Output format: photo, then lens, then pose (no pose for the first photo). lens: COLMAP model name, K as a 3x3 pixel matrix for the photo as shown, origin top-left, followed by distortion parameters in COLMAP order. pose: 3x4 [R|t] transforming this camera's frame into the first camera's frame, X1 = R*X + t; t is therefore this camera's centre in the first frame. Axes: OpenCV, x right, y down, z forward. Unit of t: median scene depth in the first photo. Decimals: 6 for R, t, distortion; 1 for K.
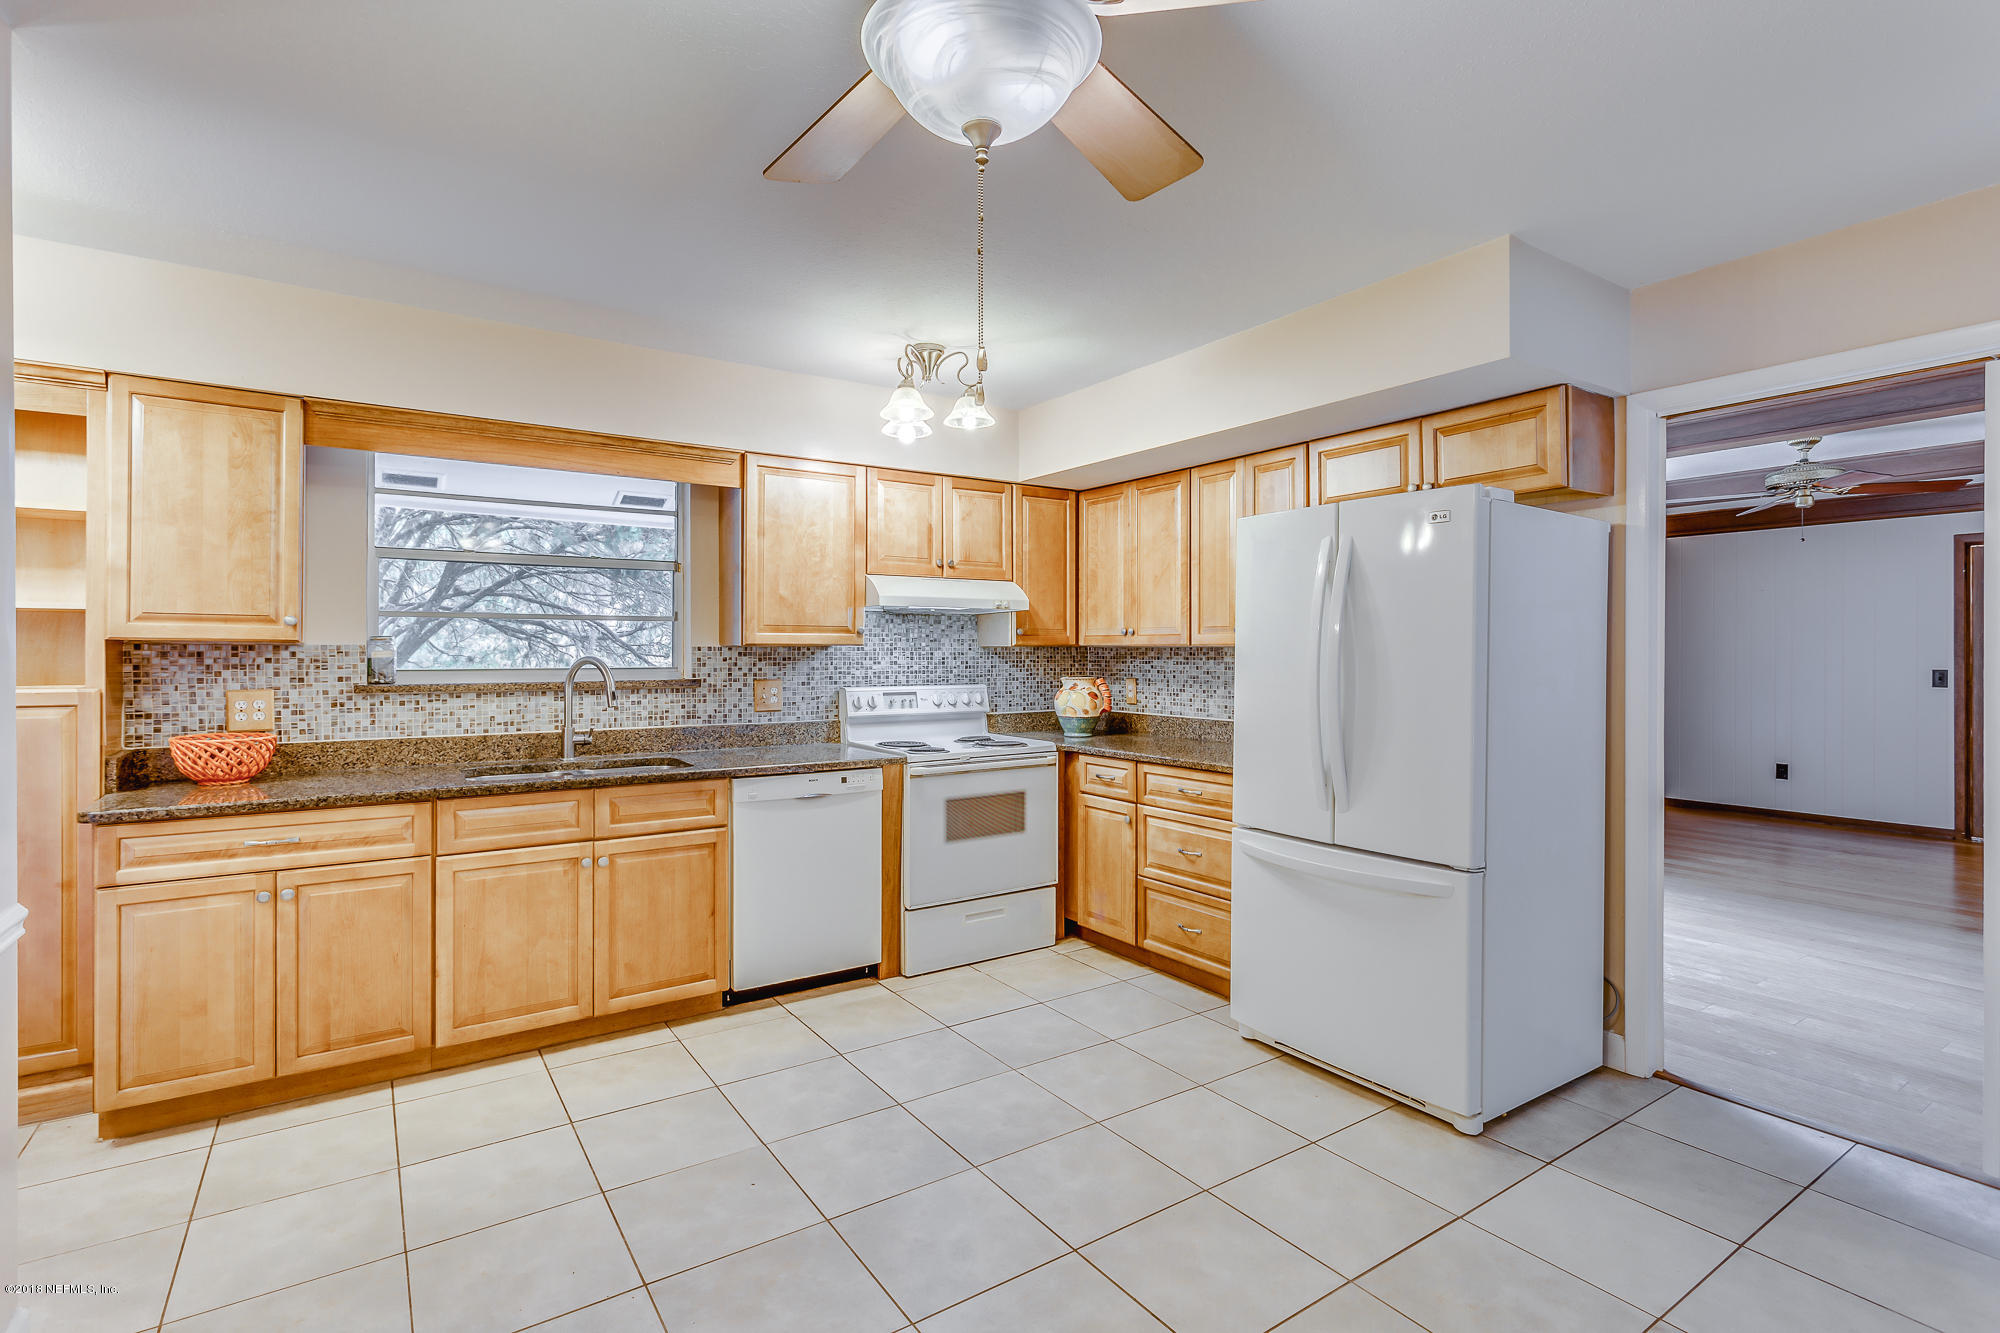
lens RADIAL K [[965.0, 0, 980.0], [0, 965.0, 661.8], [0, 0, 1]] dist [0.005148, 0.000222]
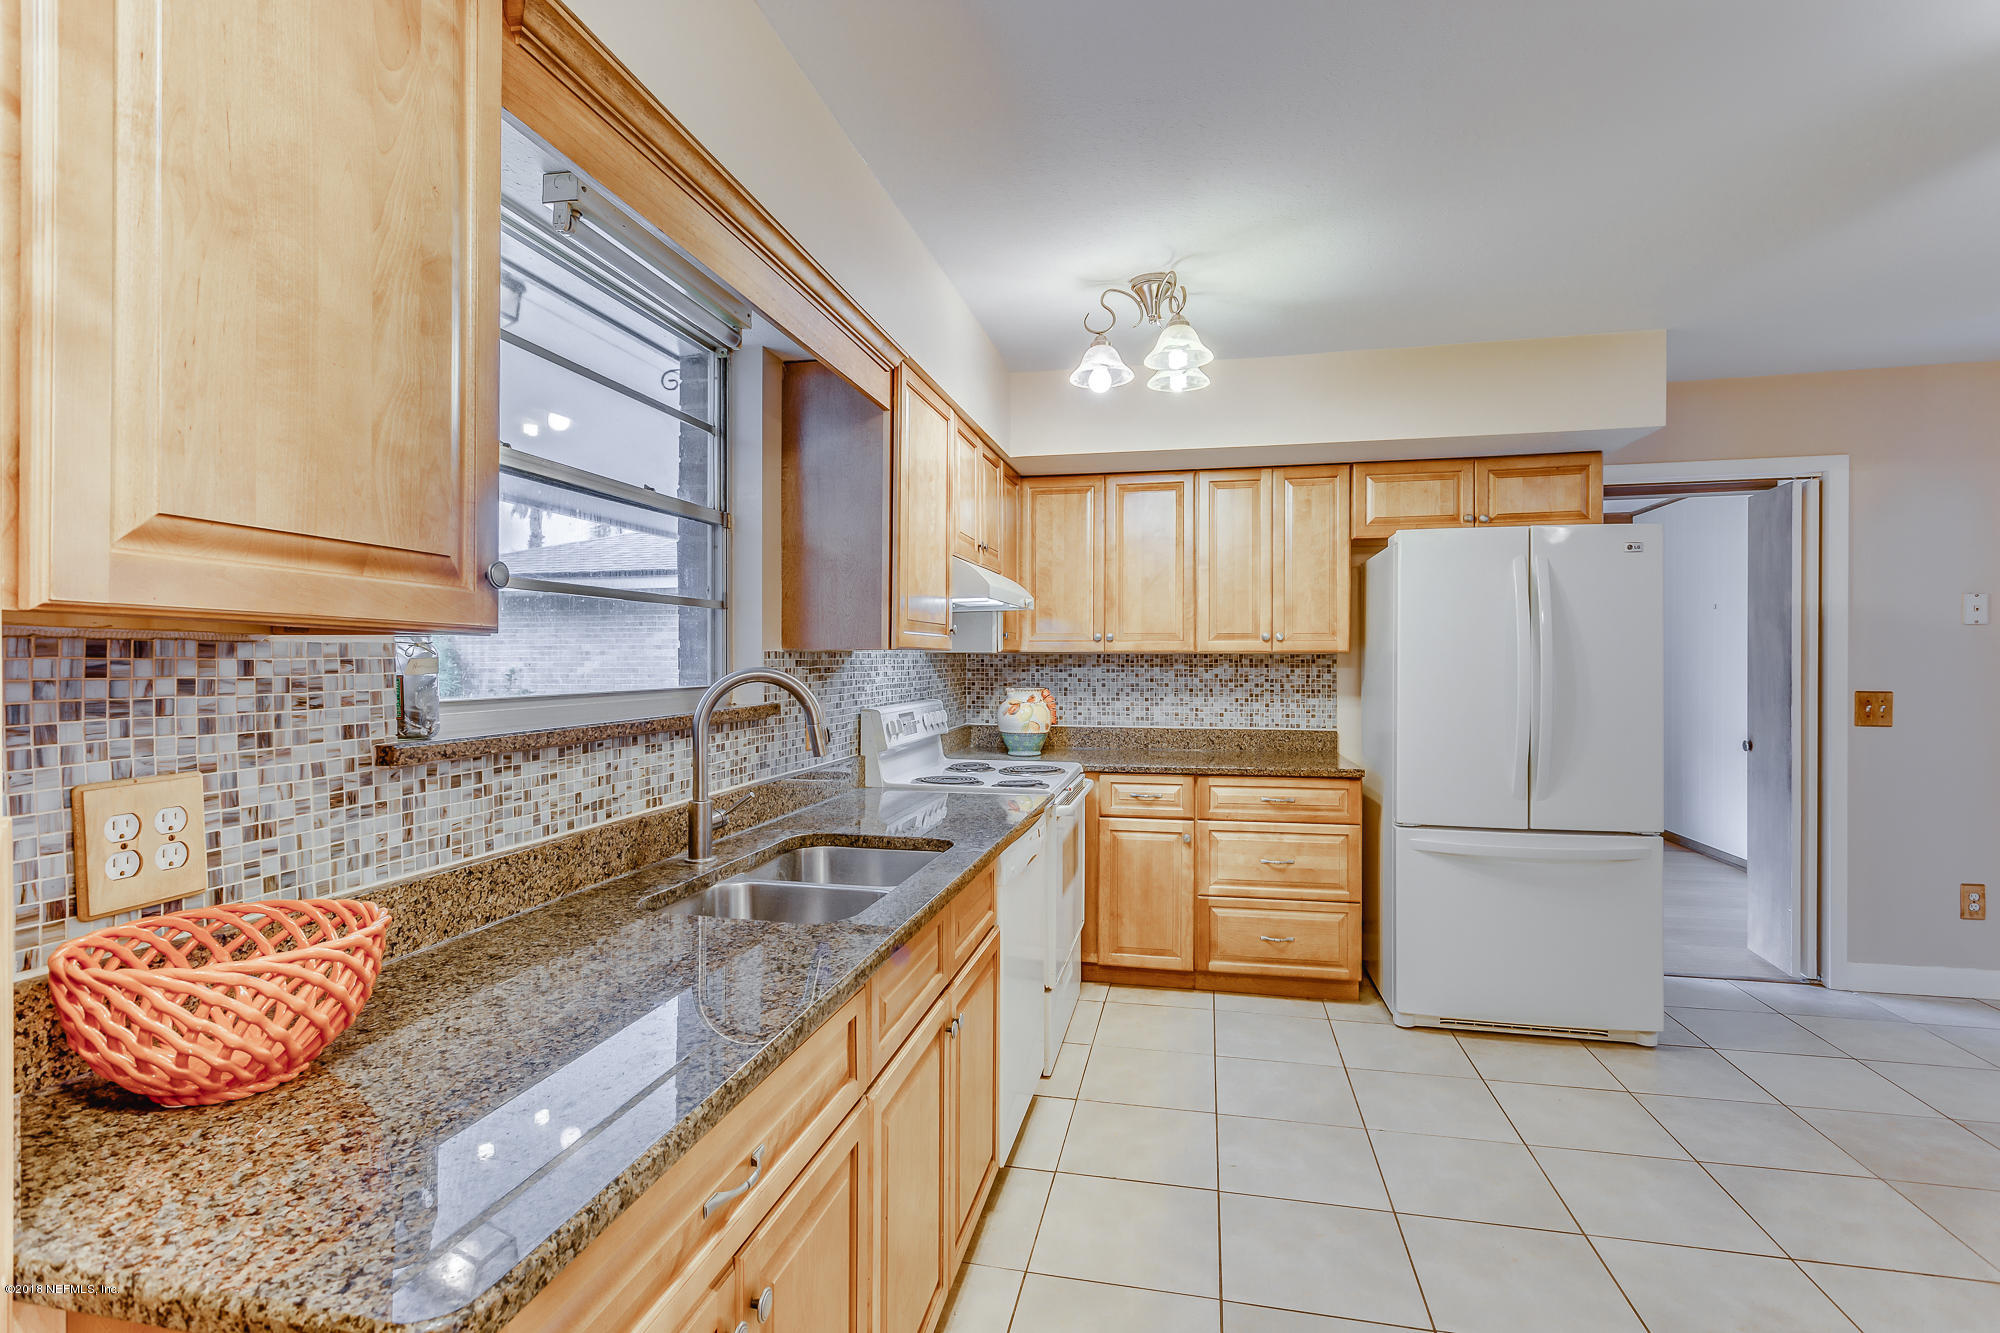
lens RADIAL K [[955.2, 0, 1000.0], [0, 955.2, 666.5], [0, 0, 1]] dist [0.001091, -0.000235]
pose [[0.717740, -0.007080, 0.696275, -0.723822], [0.010159, 0.999948, -0.000305, -0.005161], [-0.696237, 0.007292, 0.717775, 0.535300]]
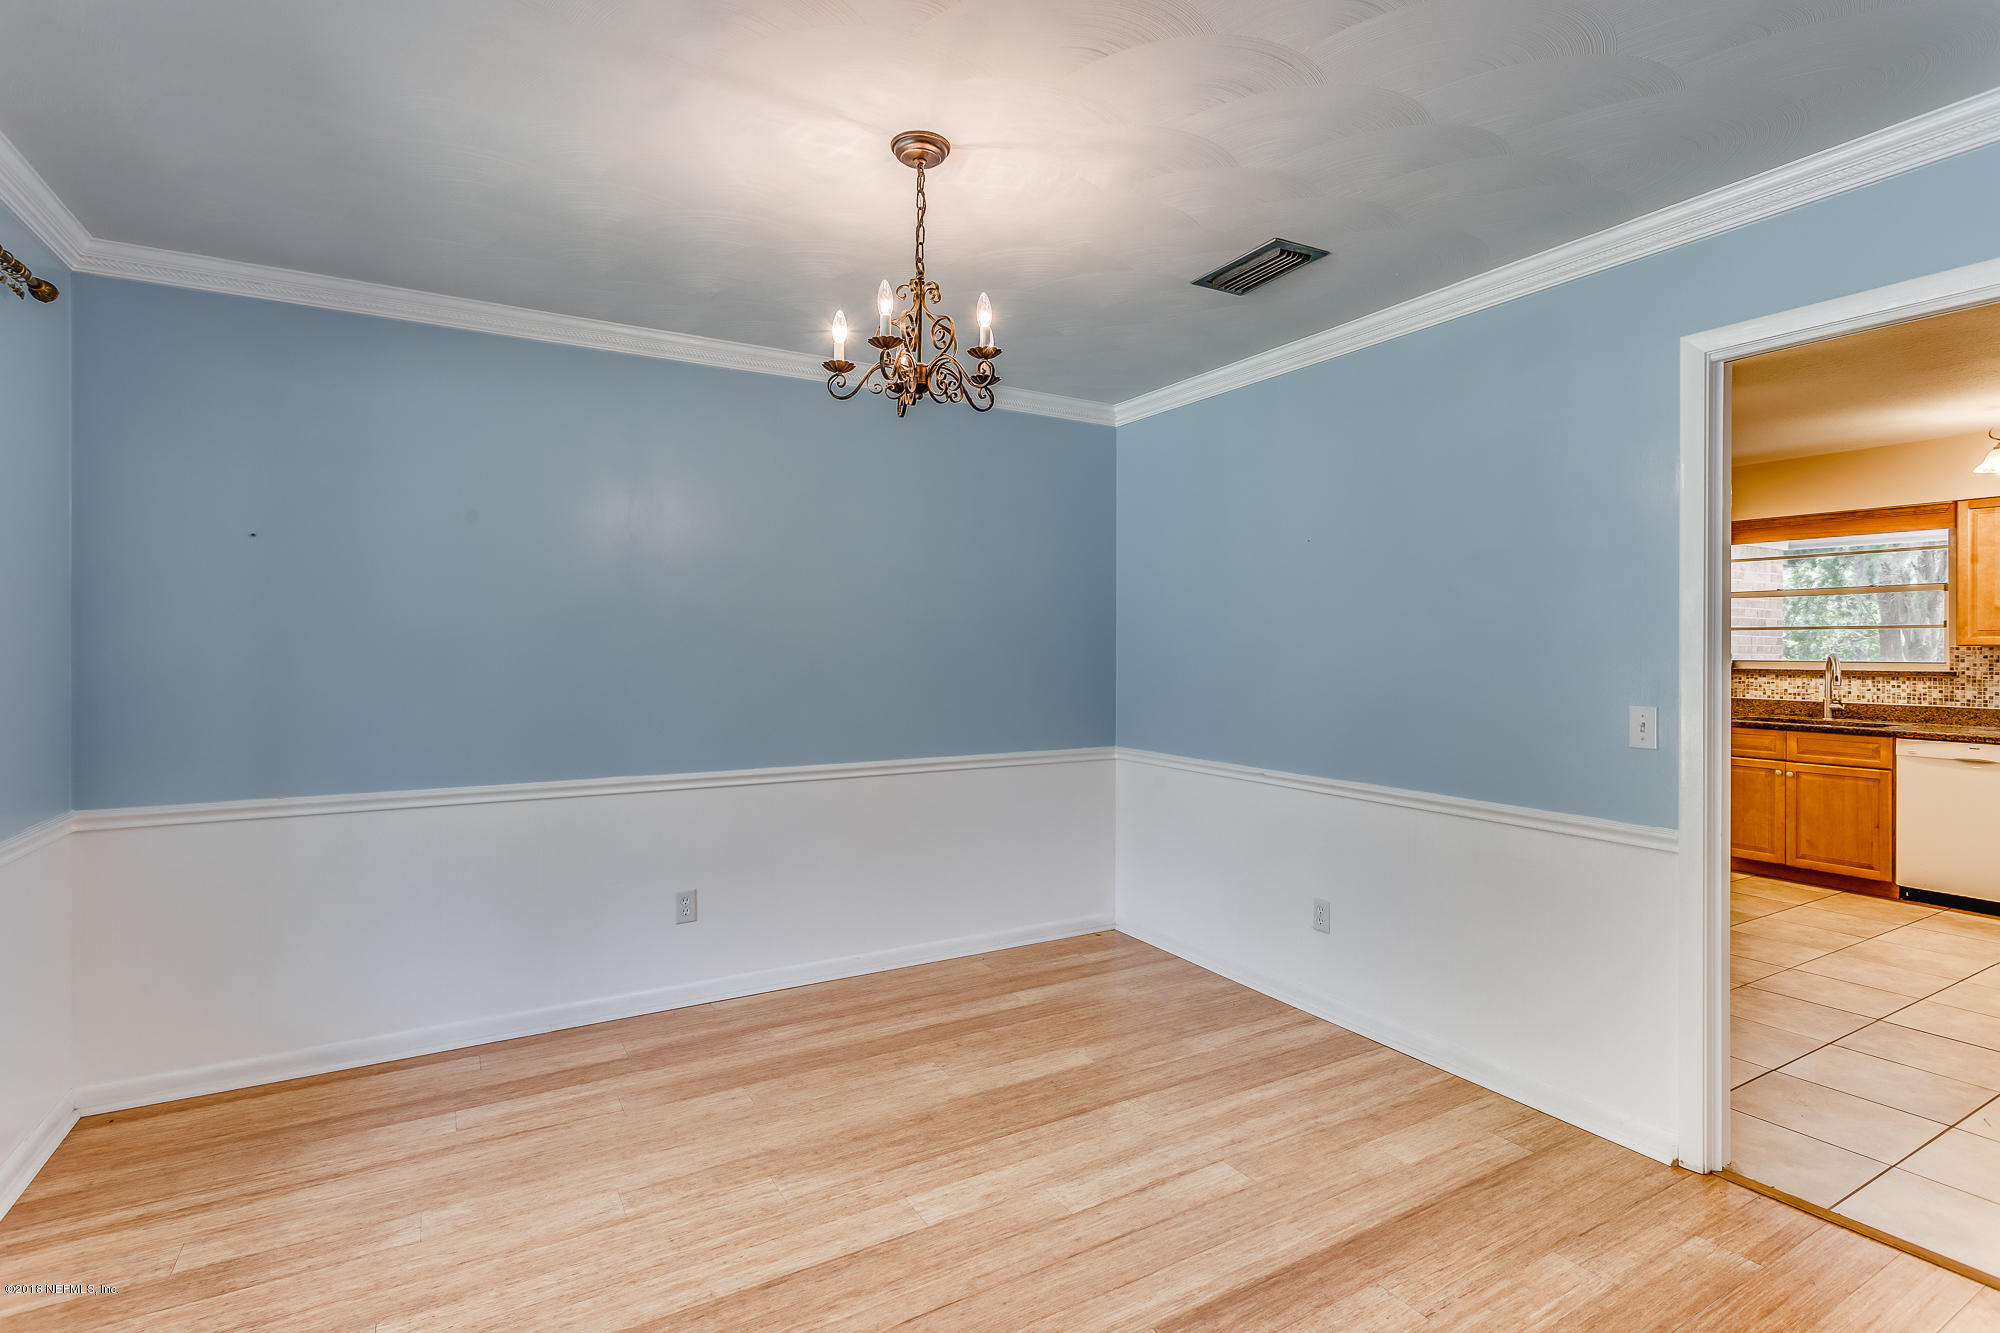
lens RADIAL K [[955.2, 0, 1000.0], [0, 955.2, 666.5], [0, 0, 1]] dist [0.001091, -0.000235]
pose [[-0.059037, 0.019073, -0.998074, 1.287219], [-0.015040, 0.999687, 0.019993, 0.005387], [0.998142, 0.016192, -0.058732, -0.270707]]
